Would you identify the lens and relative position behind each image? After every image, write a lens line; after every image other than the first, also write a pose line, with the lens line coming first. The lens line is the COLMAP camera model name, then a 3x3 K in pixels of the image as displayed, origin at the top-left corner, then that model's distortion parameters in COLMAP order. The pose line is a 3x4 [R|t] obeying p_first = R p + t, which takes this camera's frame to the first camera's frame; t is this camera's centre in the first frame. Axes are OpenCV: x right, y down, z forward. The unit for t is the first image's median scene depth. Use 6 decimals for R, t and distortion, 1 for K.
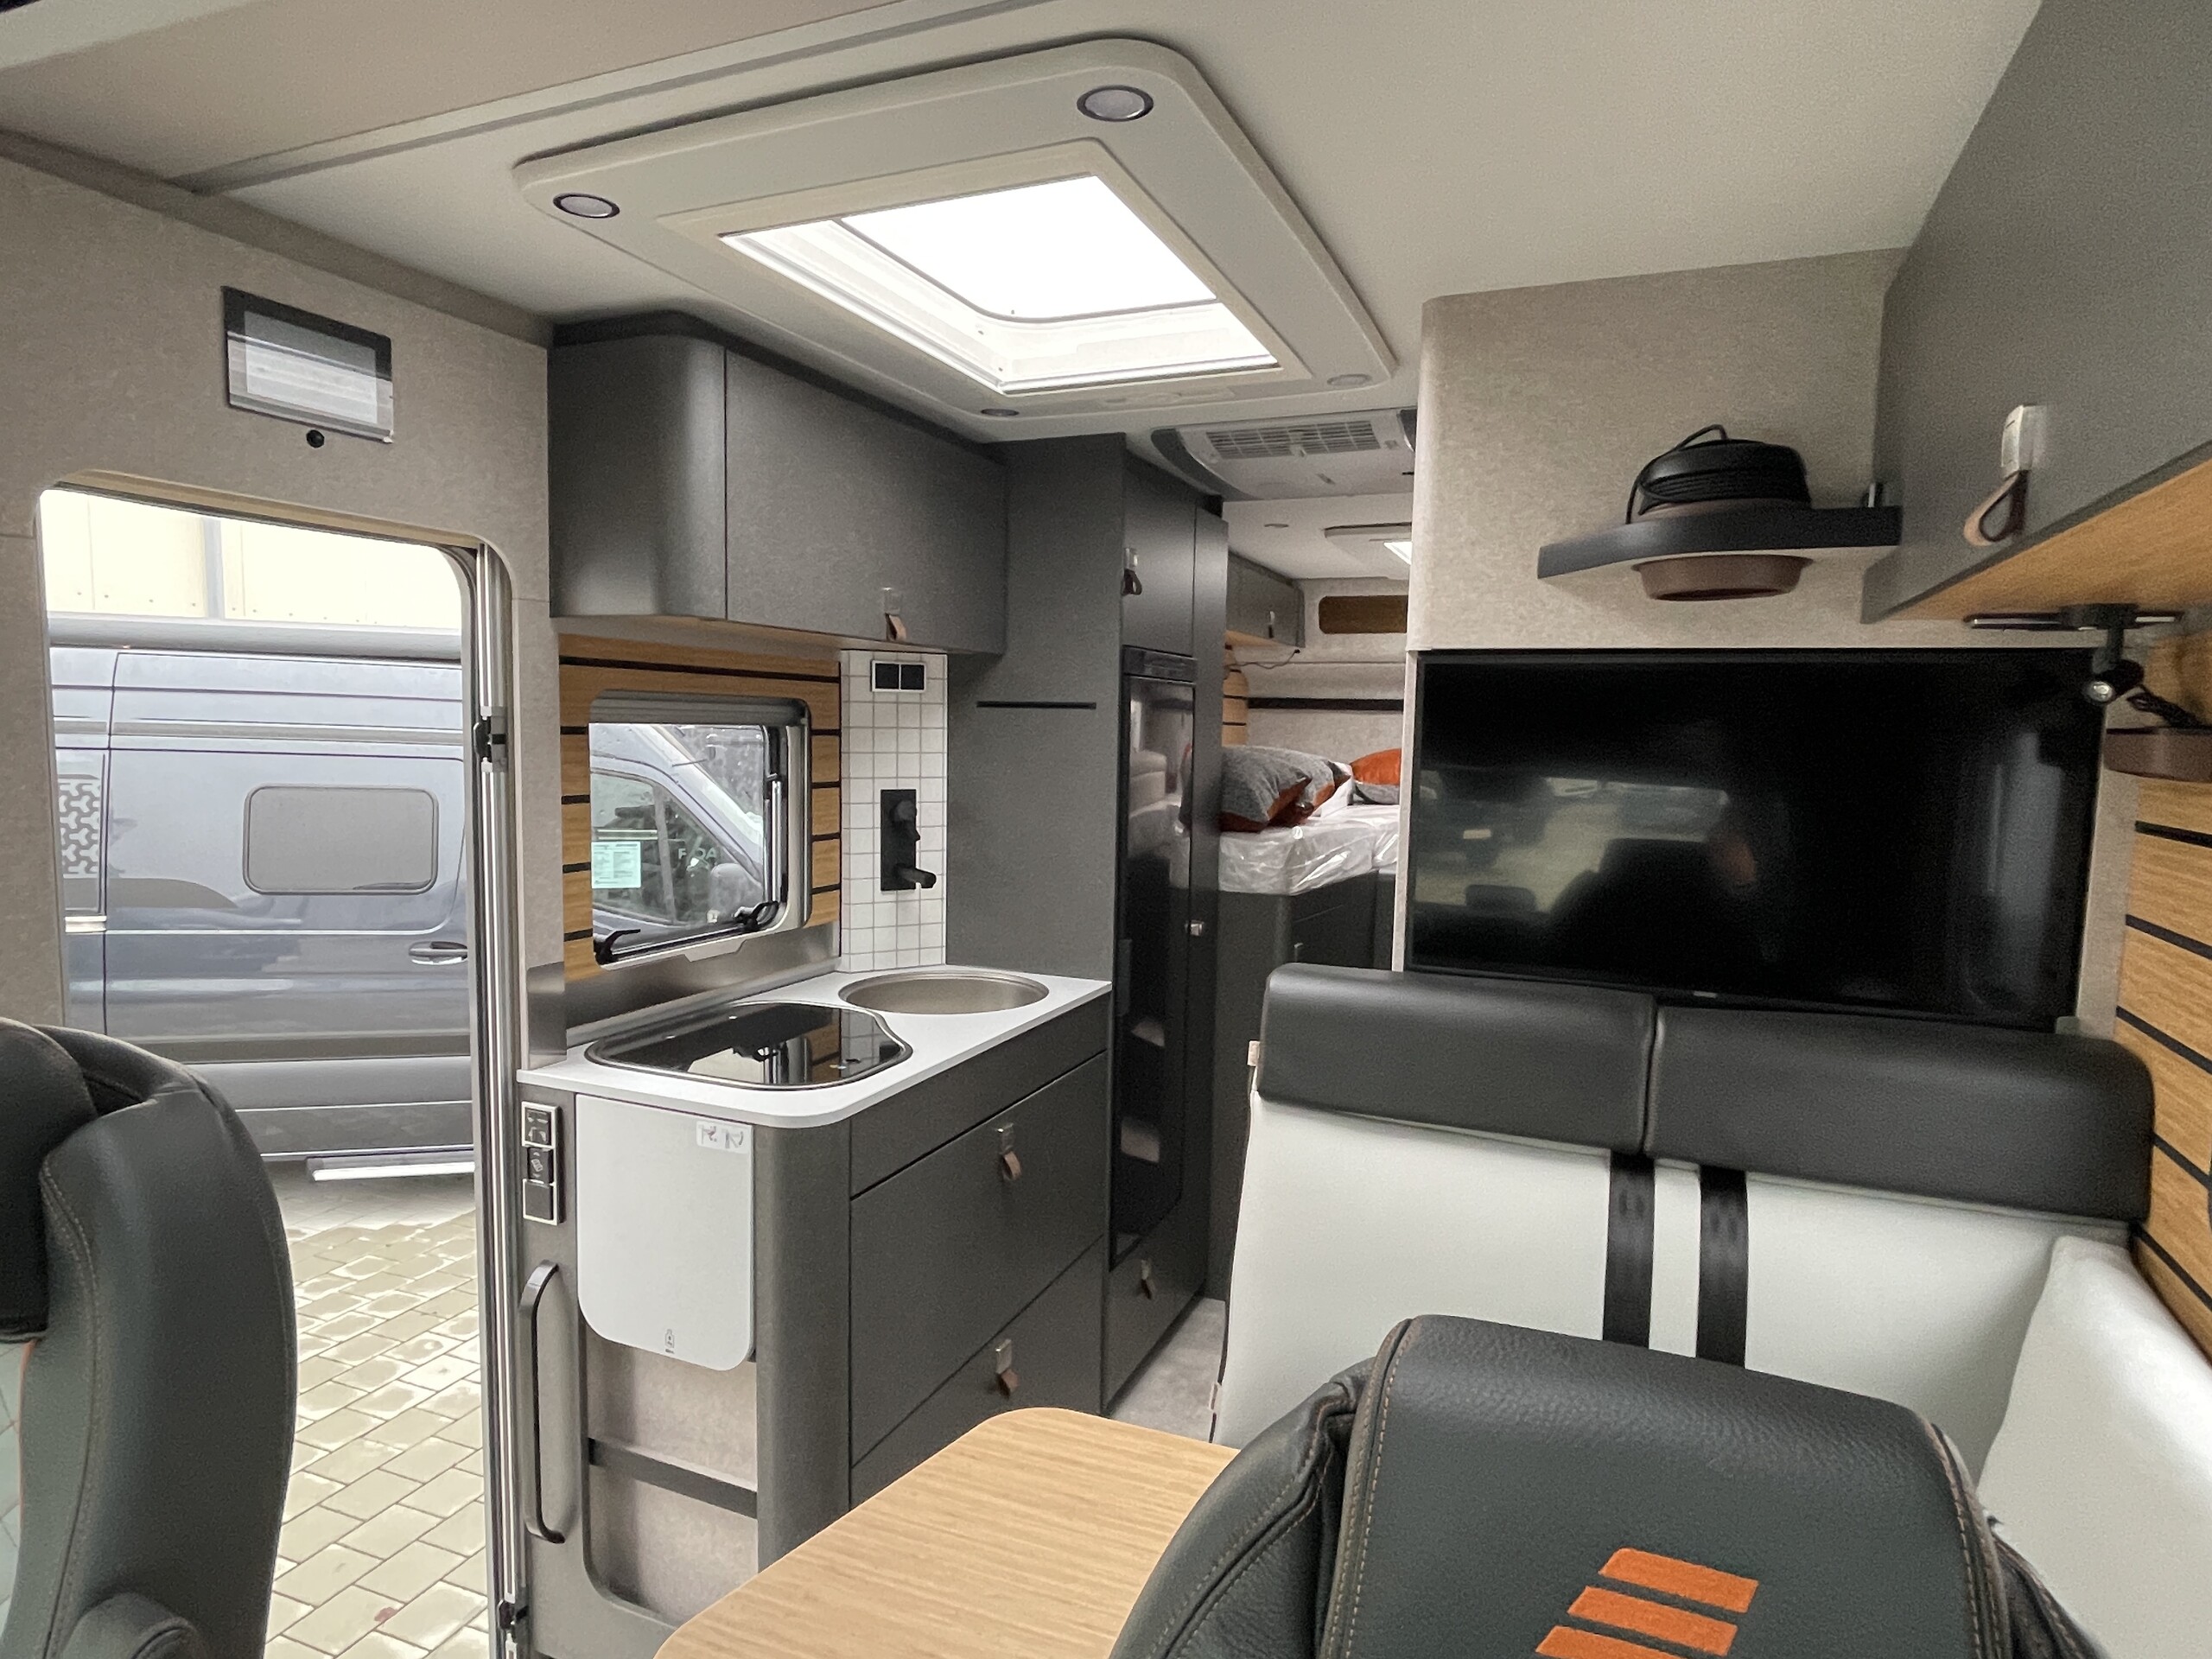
lens RADIAL K [[1255.4, 0, 1103.0], [0, 1255.4, 838.6], [0, 0, 1]] dist [-0.003265, -0.003191]
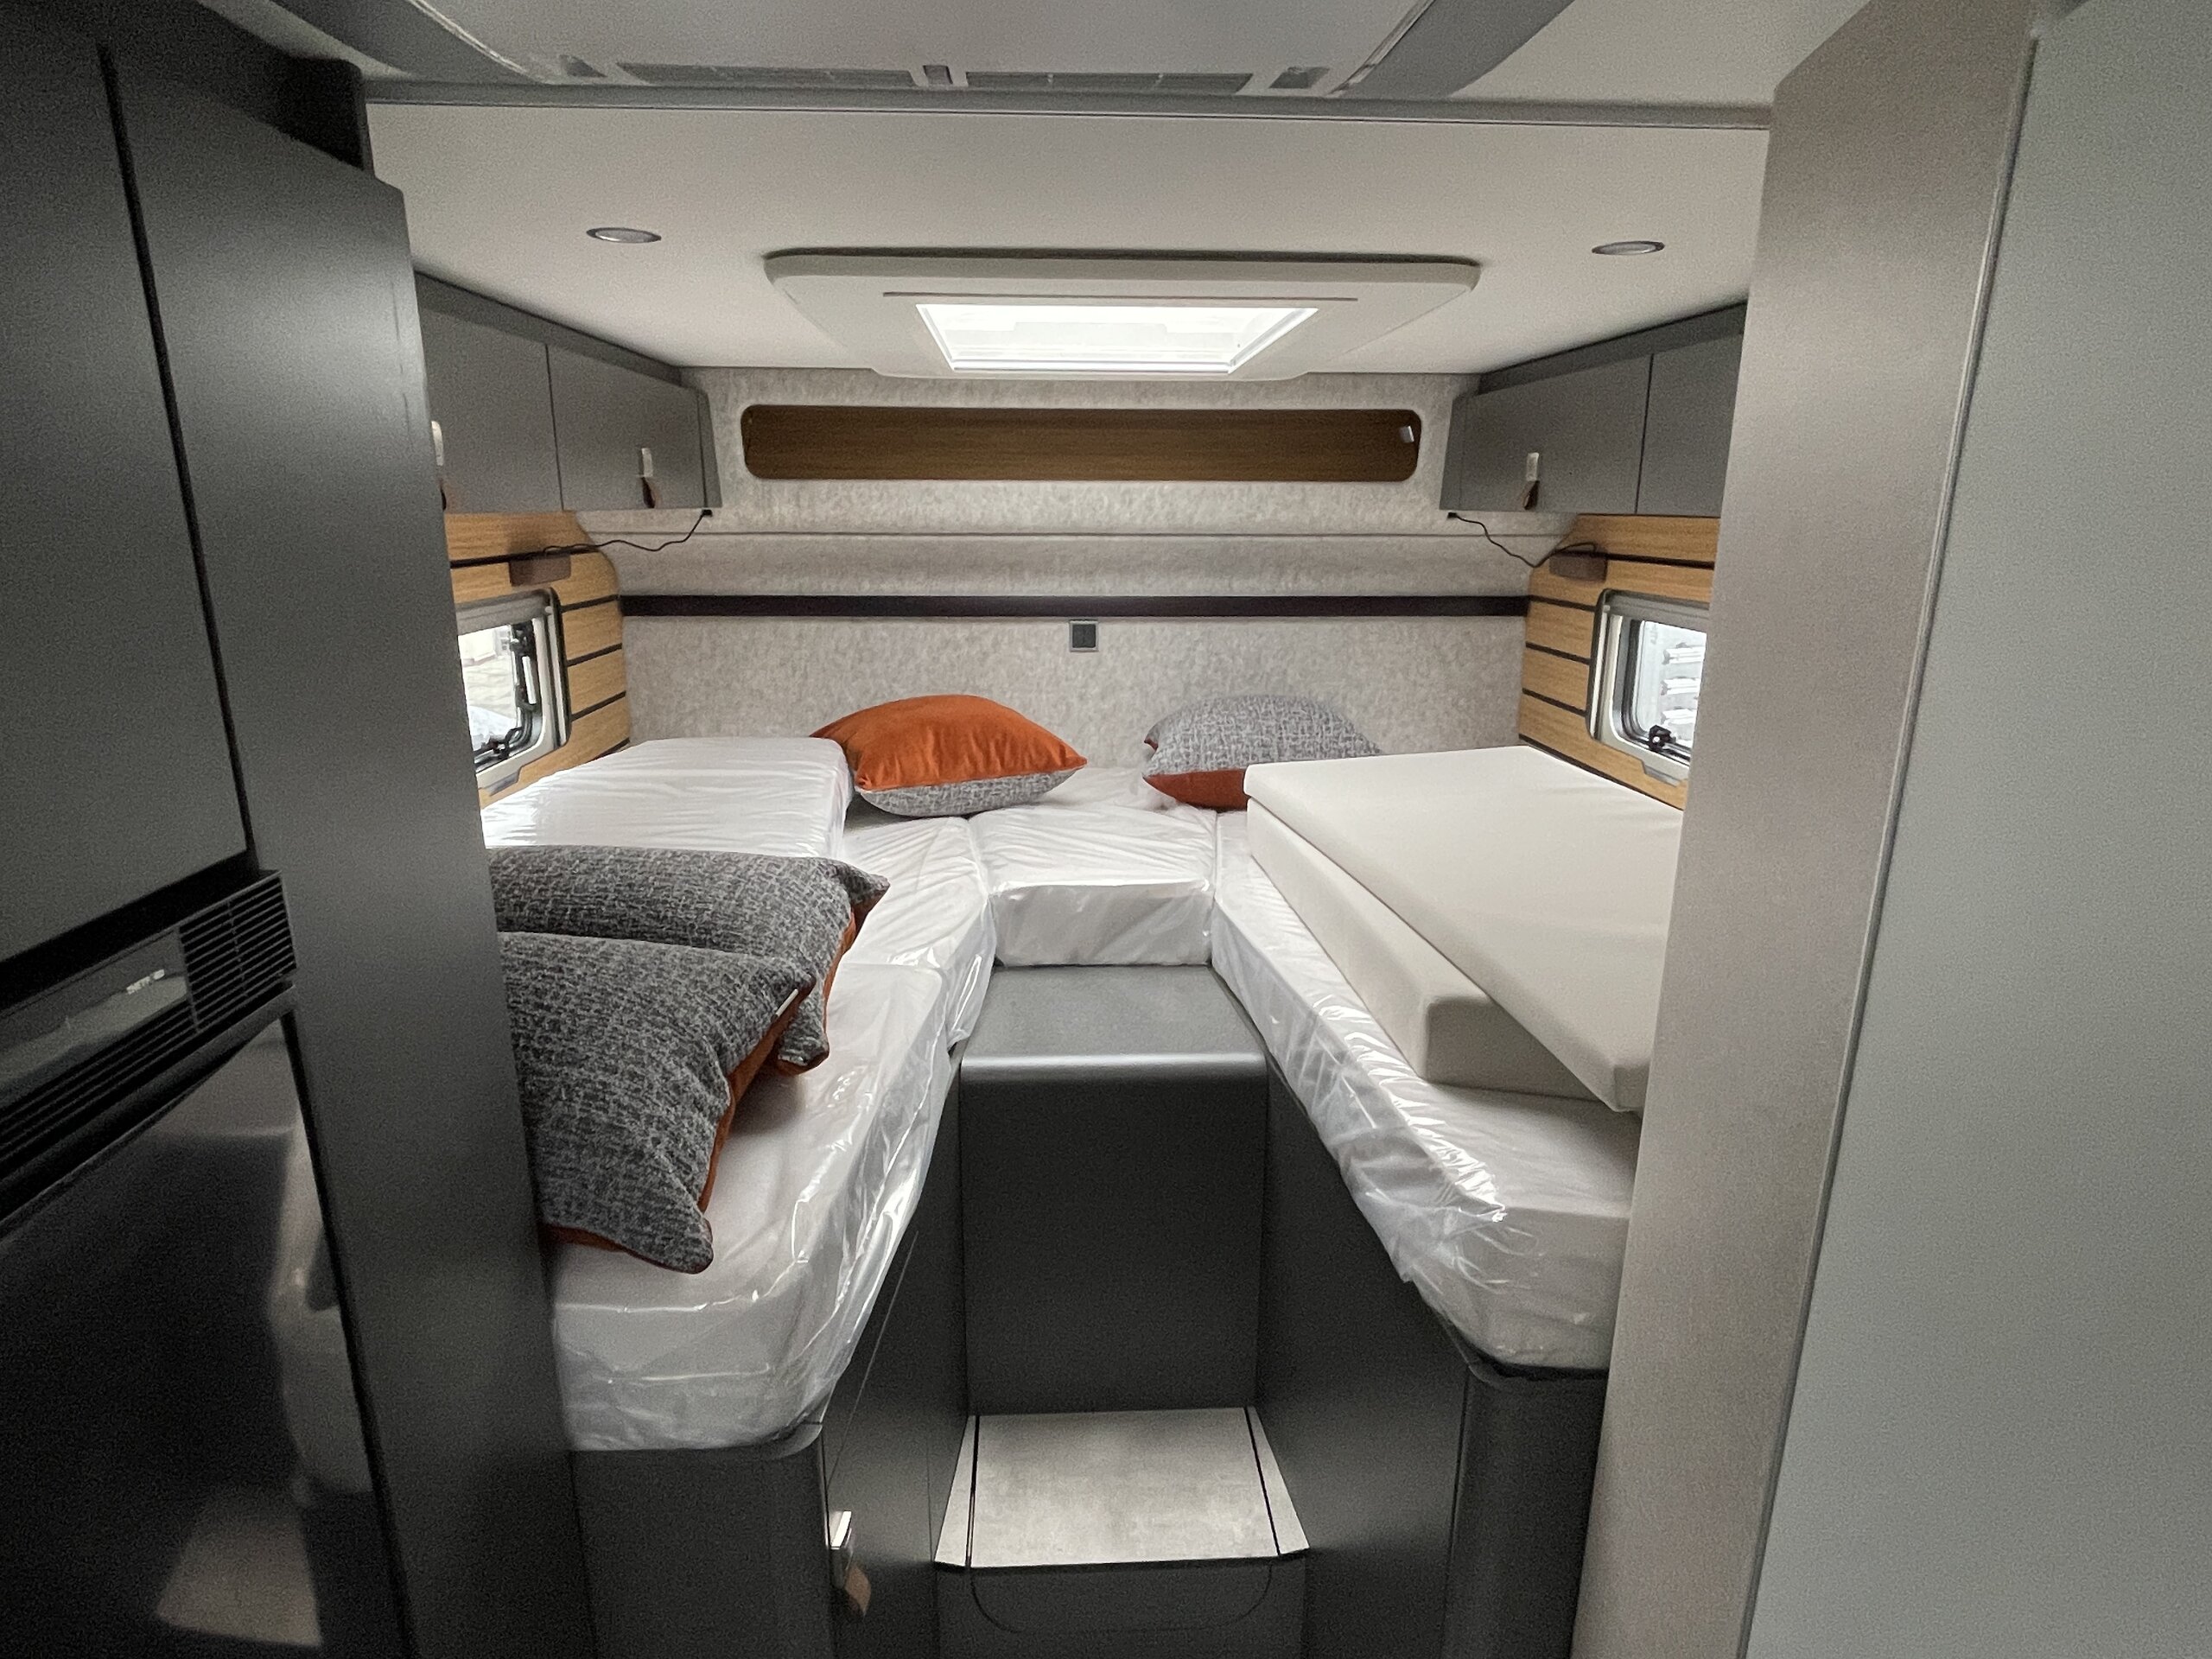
lens RADIAL K [[1245.1, 0, 1089.5], [0, 1245.1, 833.9], [0, 0, 1]] dist [0.060004, -0.142676]
pose [[0.901524, -0.130395, 0.412615, 0.131230], [0.056598, 0.980859, 0.186310, -0.209729], [-0.429011, -0.144610, 0.891649, 0.891617]]
